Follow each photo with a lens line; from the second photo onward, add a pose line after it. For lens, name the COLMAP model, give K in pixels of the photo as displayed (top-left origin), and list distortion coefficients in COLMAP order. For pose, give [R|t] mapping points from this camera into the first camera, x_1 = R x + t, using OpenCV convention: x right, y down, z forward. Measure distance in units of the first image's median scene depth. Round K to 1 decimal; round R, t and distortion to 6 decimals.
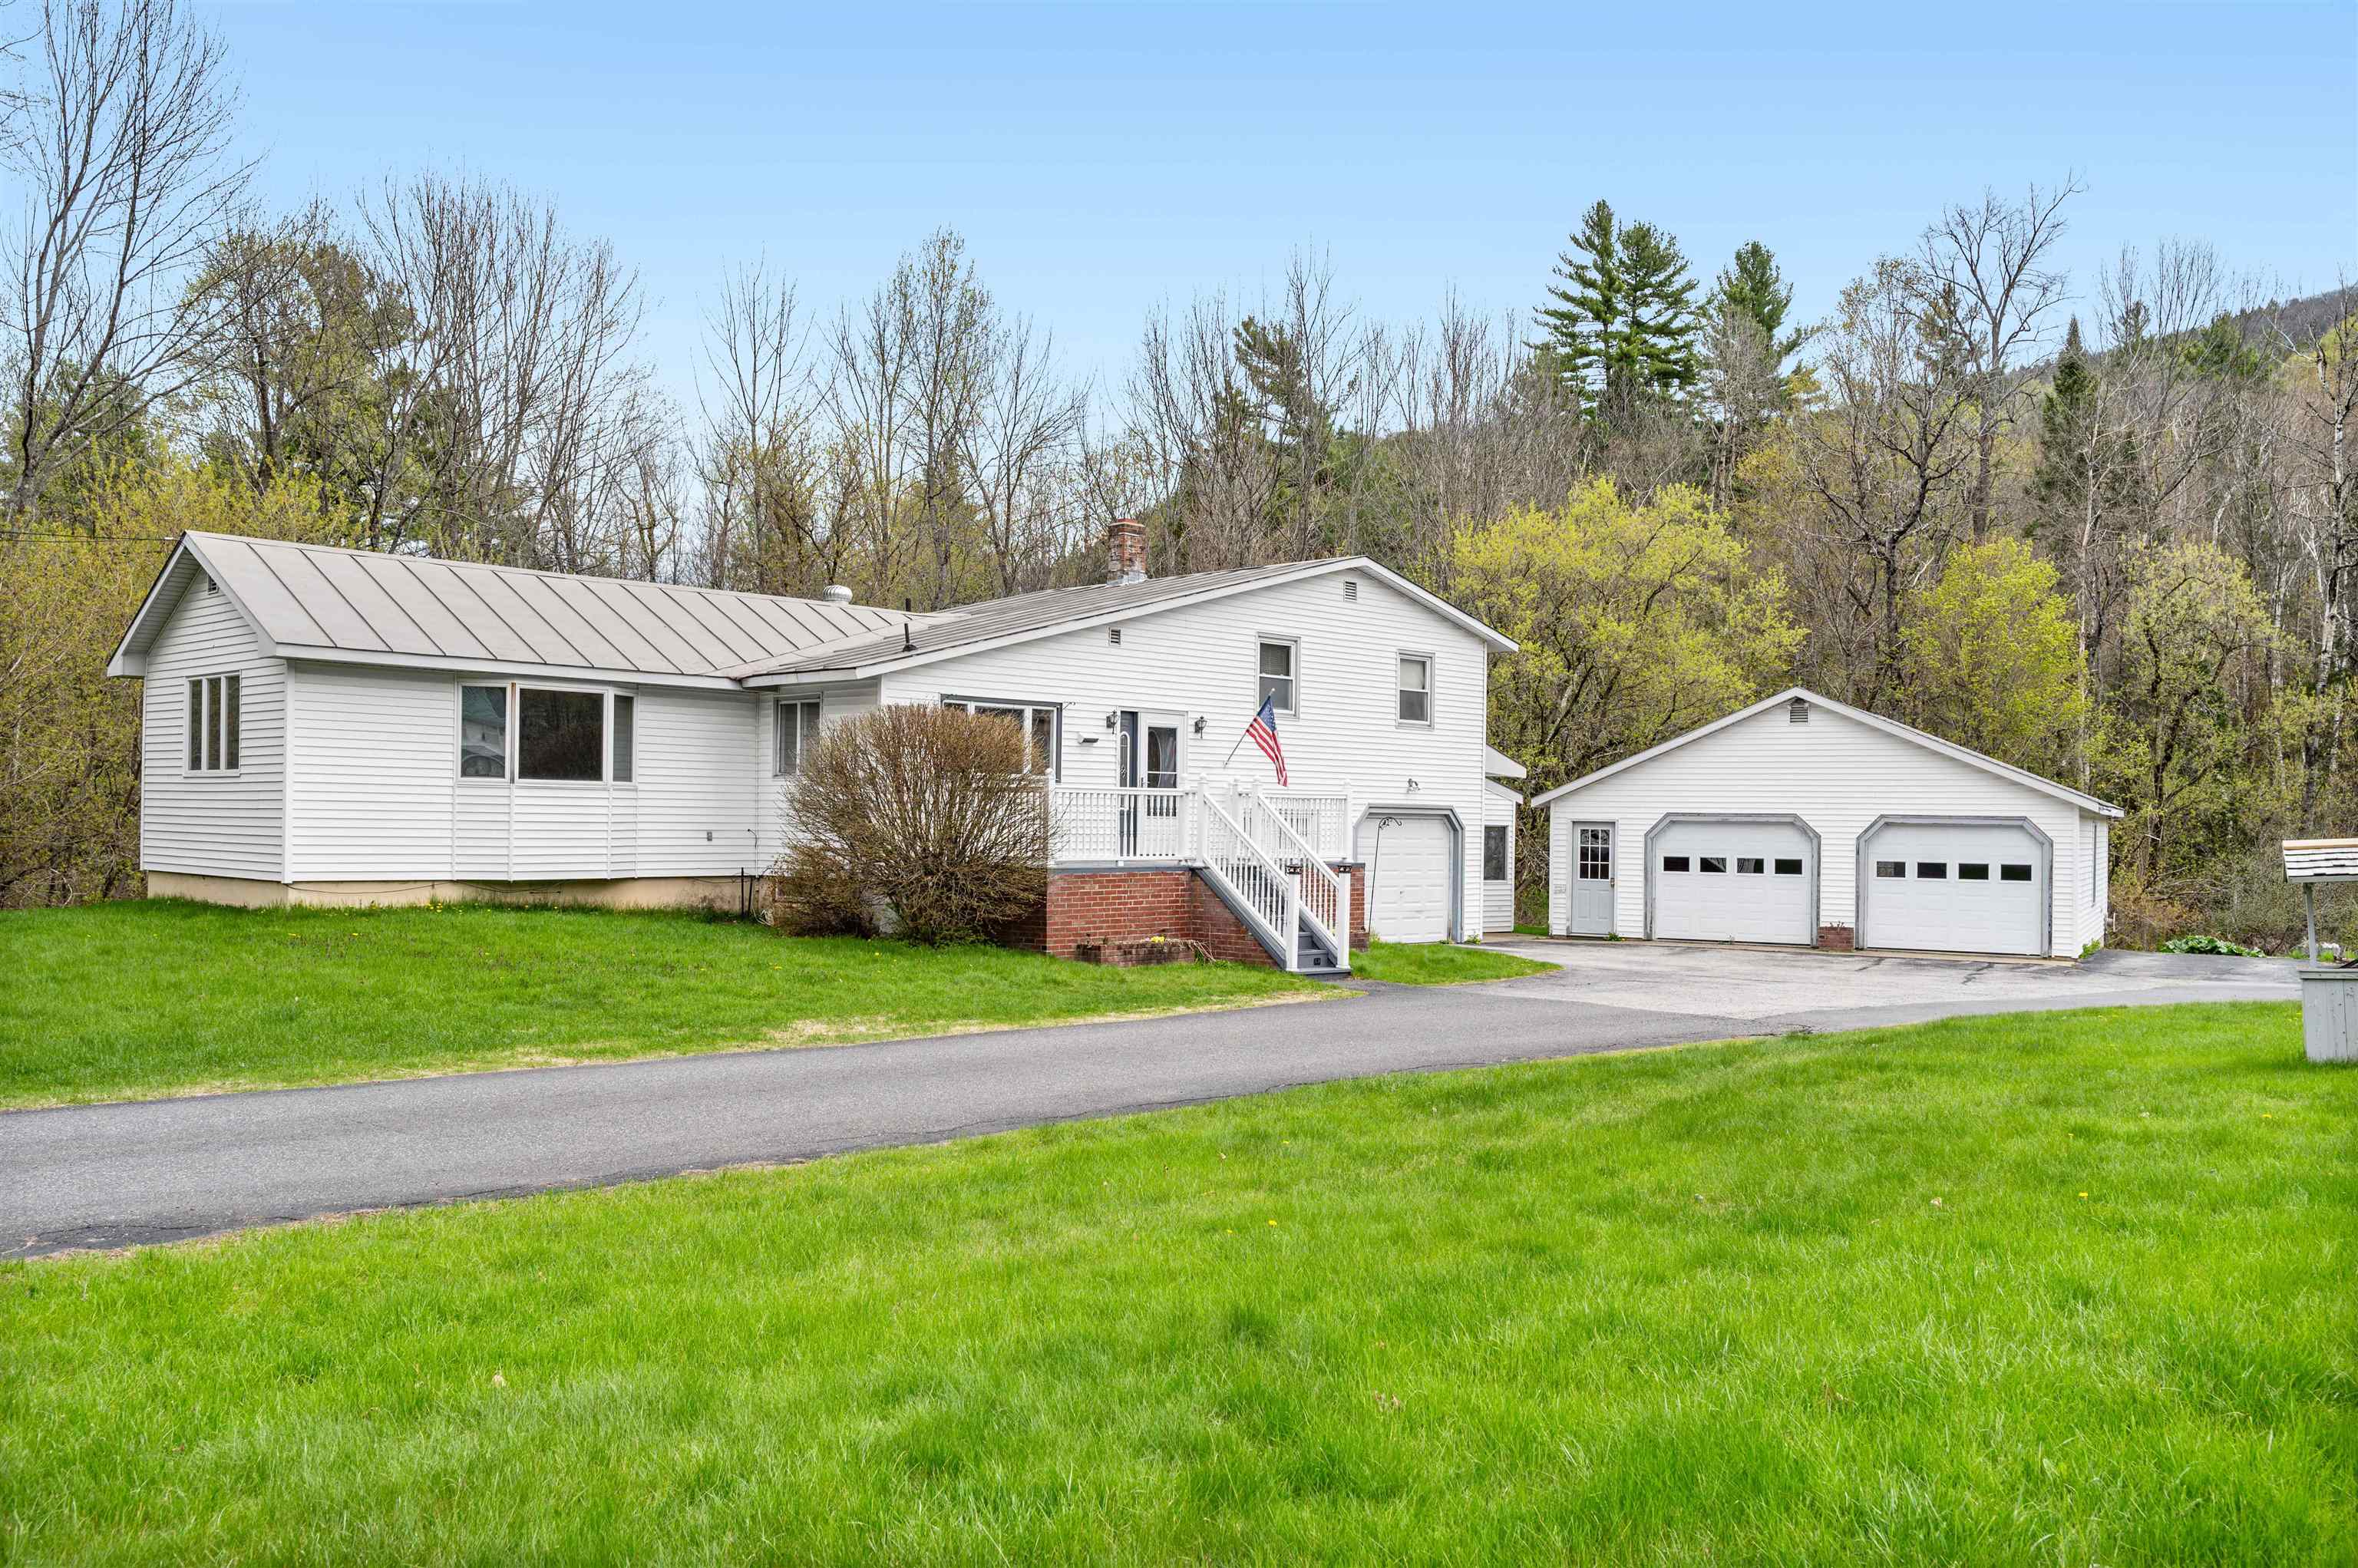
lens RADIAL K [[1908.6, 0, 1188.0], [0, 1908.6, 807.0], [0, 0, 1]] dist [0.010319, 0.000638]
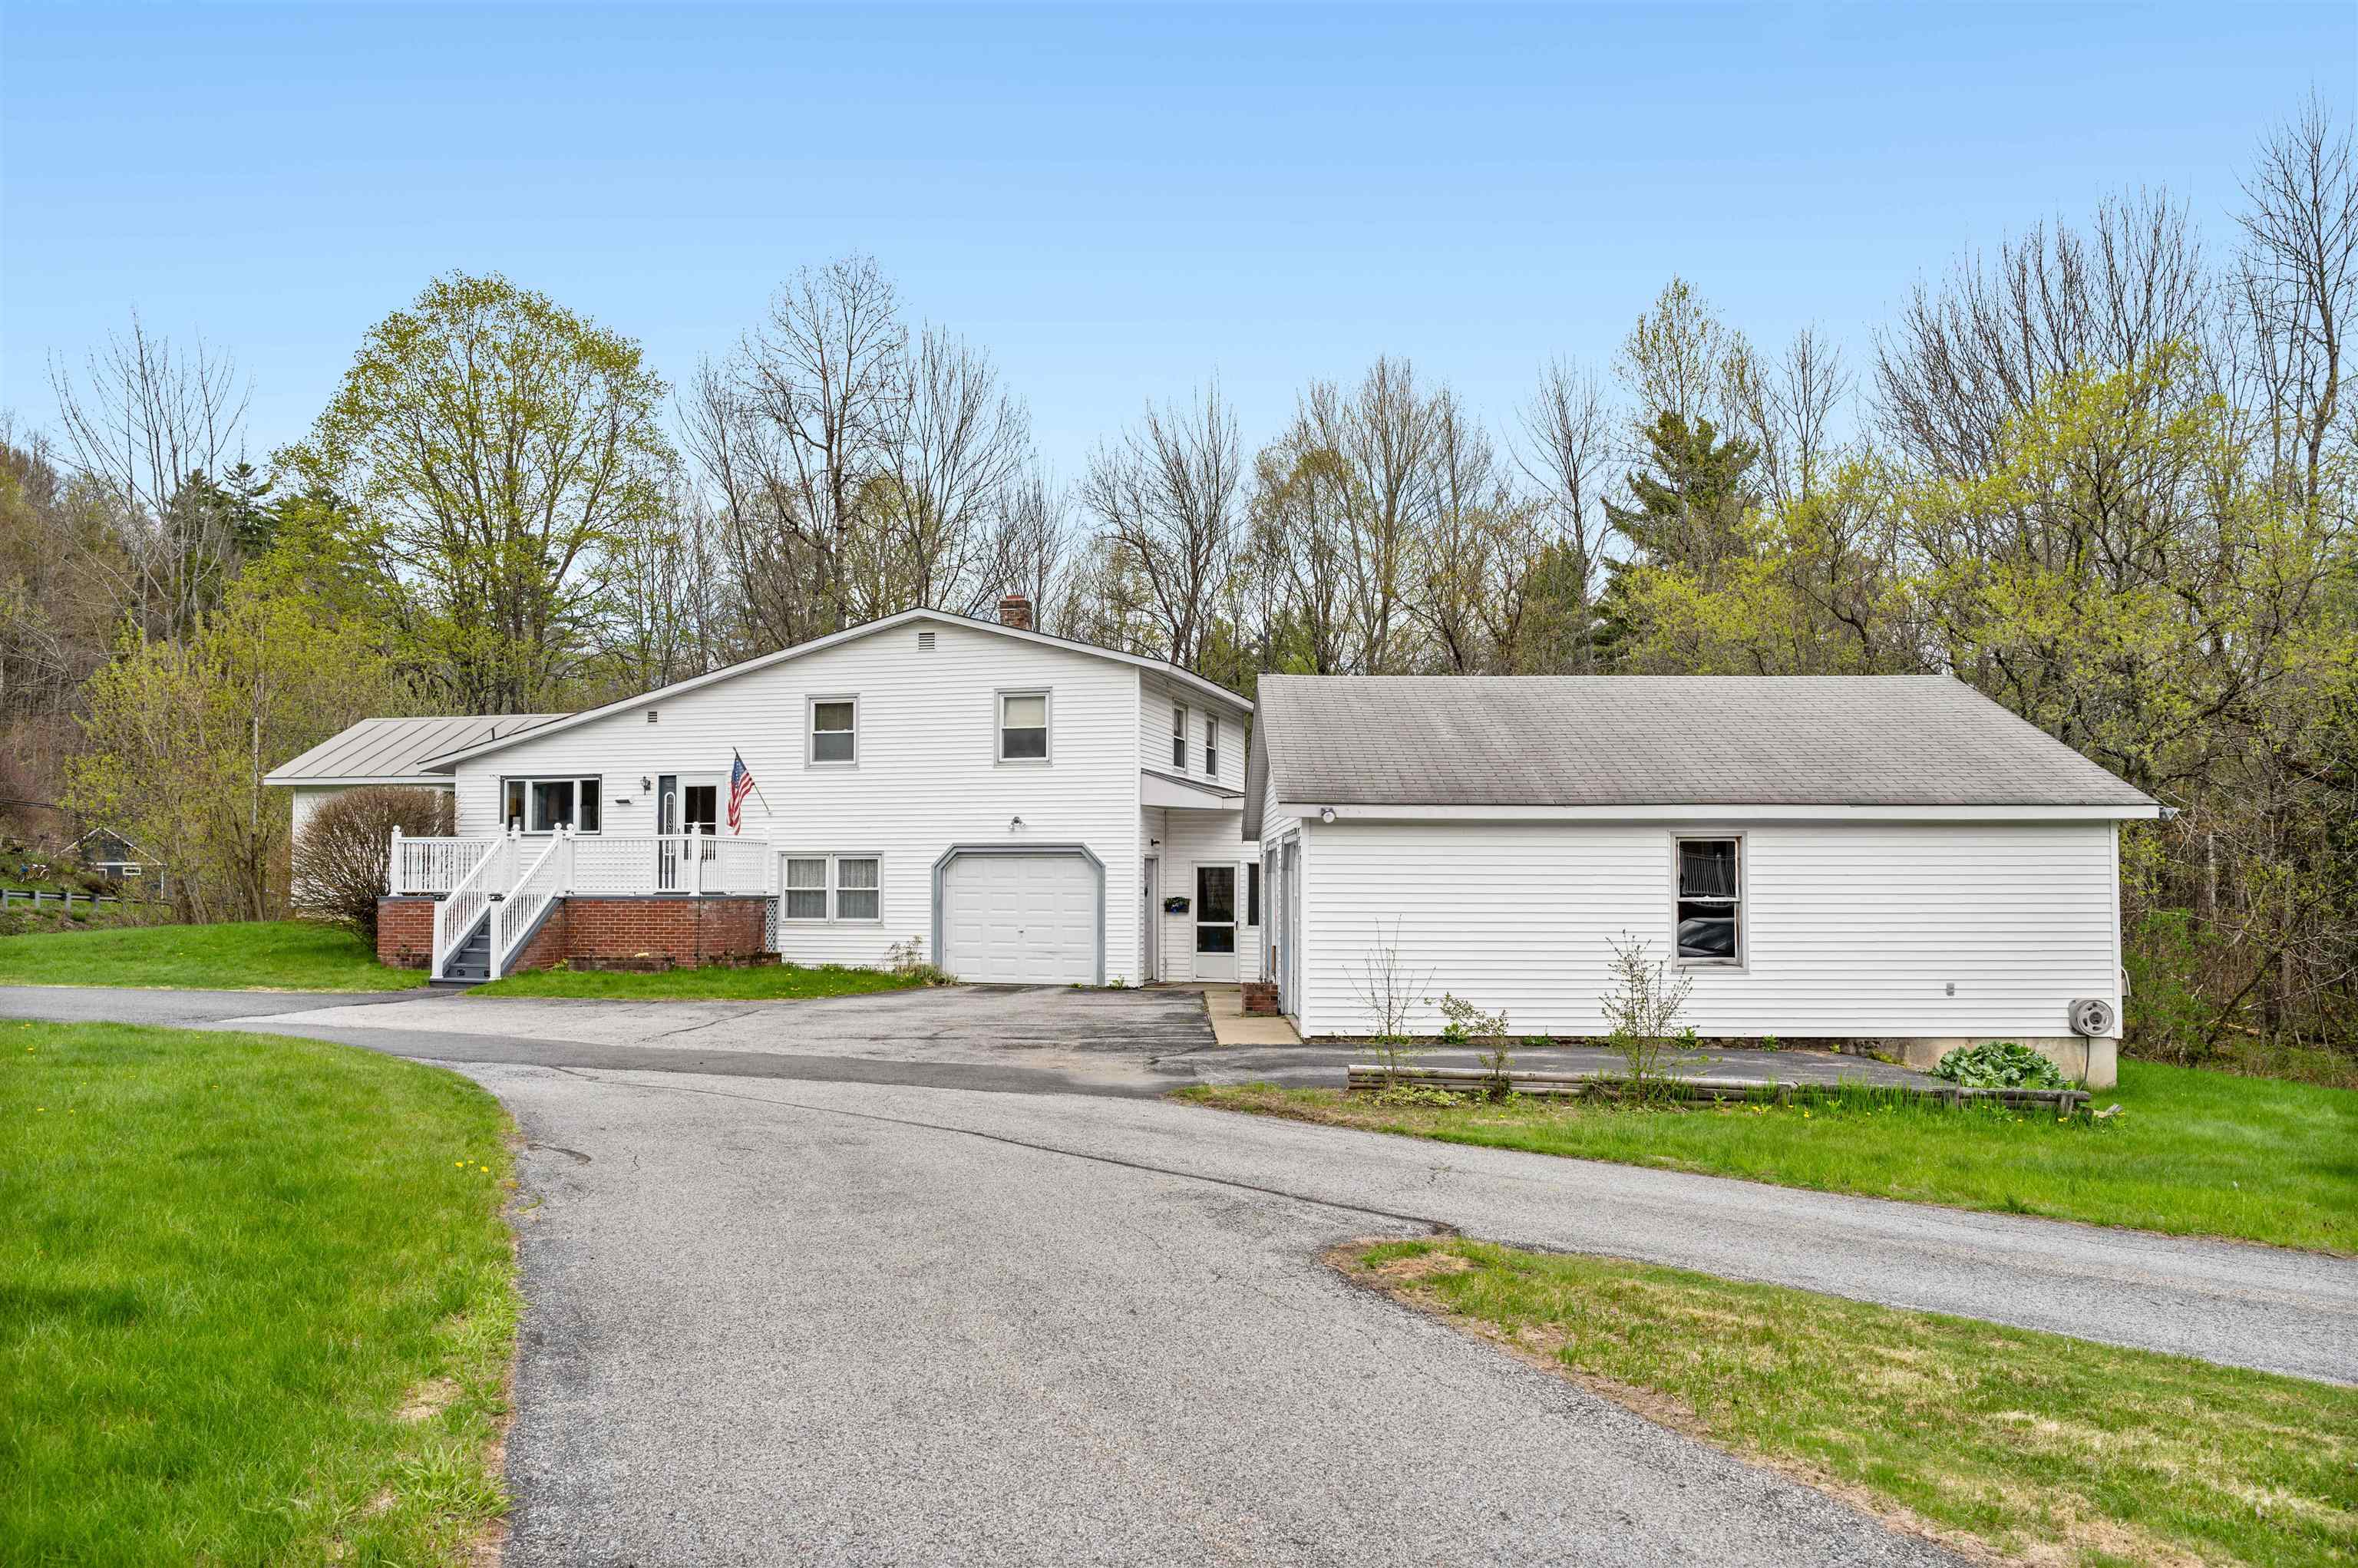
lens RADIAL K [[1666.7, 0, 1183.2], [0, 1666.7, 839.3], [0, 0, 1]] dist [0.002069, 0.000533]
pose [[0.482063, -0.037996, -0.875312, 1.074616], [0.011651, 0.999249, -0.036959, 0.035112], [0.876059, 0.007618, 0.482143, 0.773485]]
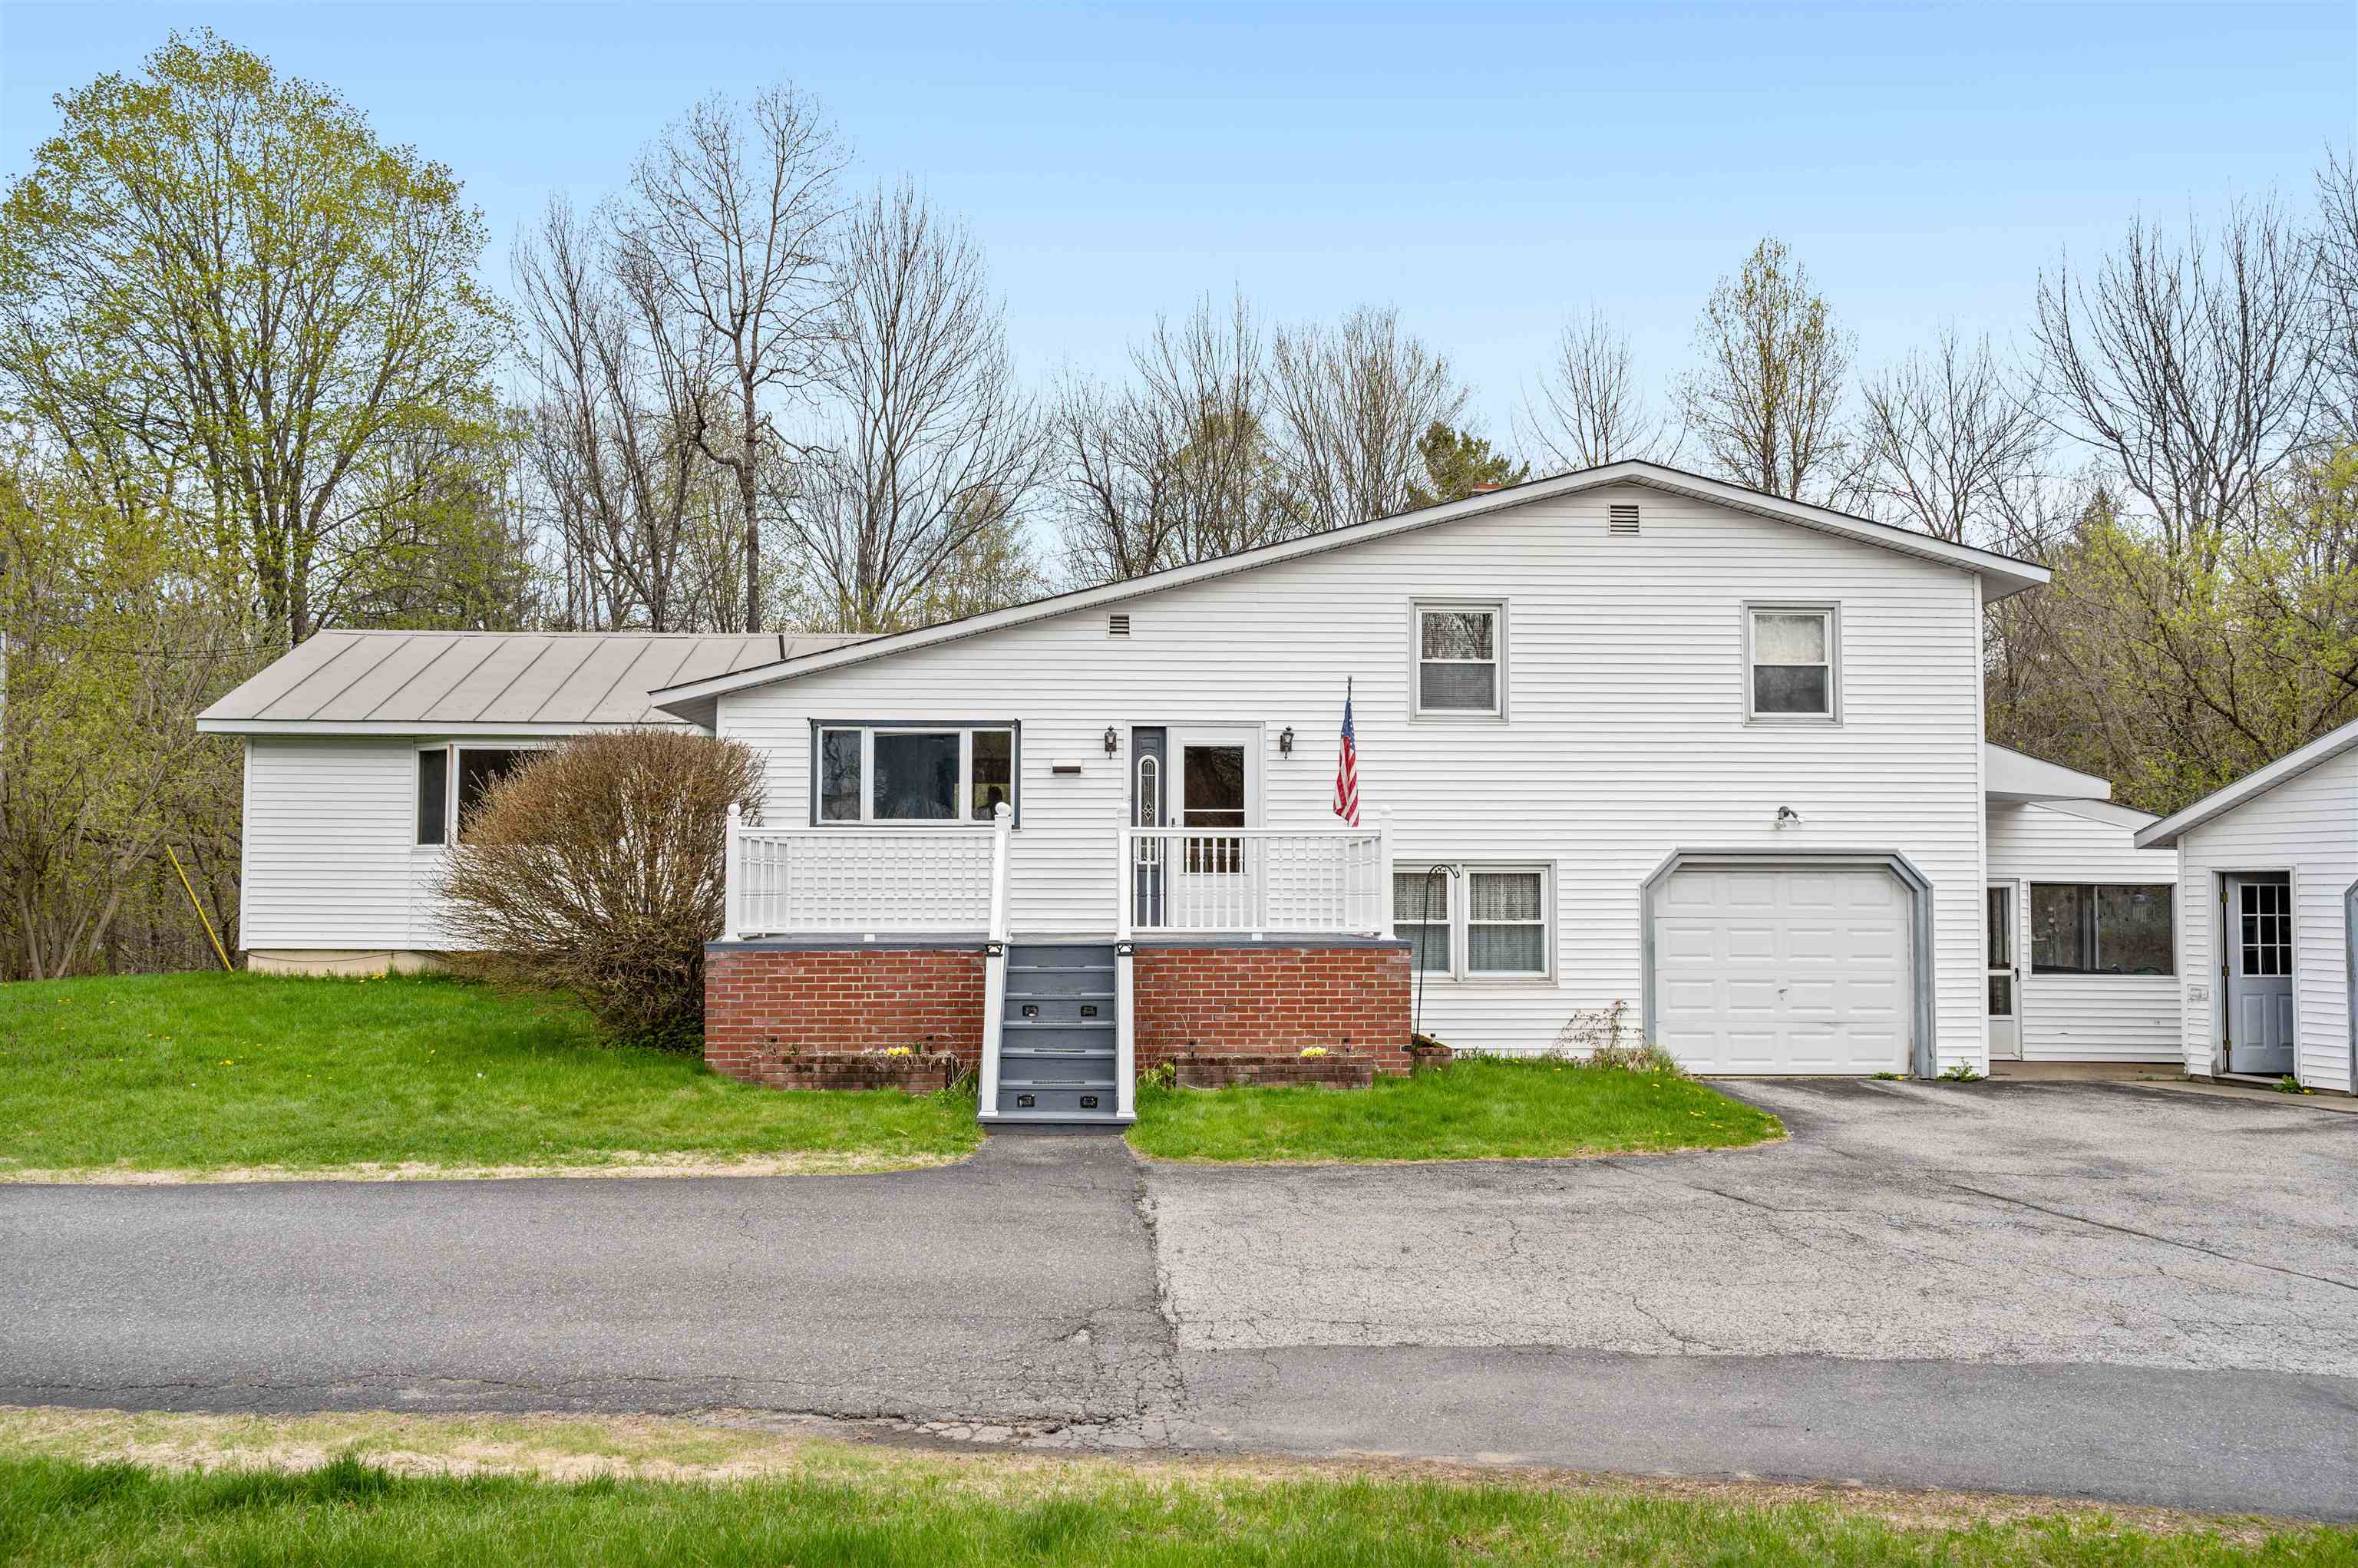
lens RADIAL K [[1601.7, 0, 1171.8], [0, 1601.7, 818.5], [0, 0, 1]] dist [-0.004228, -0.003665]
pose [[0.719565, -0.045876, -0.692908, 0.390592], [0.012693, 0.998518, -0.052929, 0.016343], [0.694309, 0.029291, 0.719081, 0.575364]]
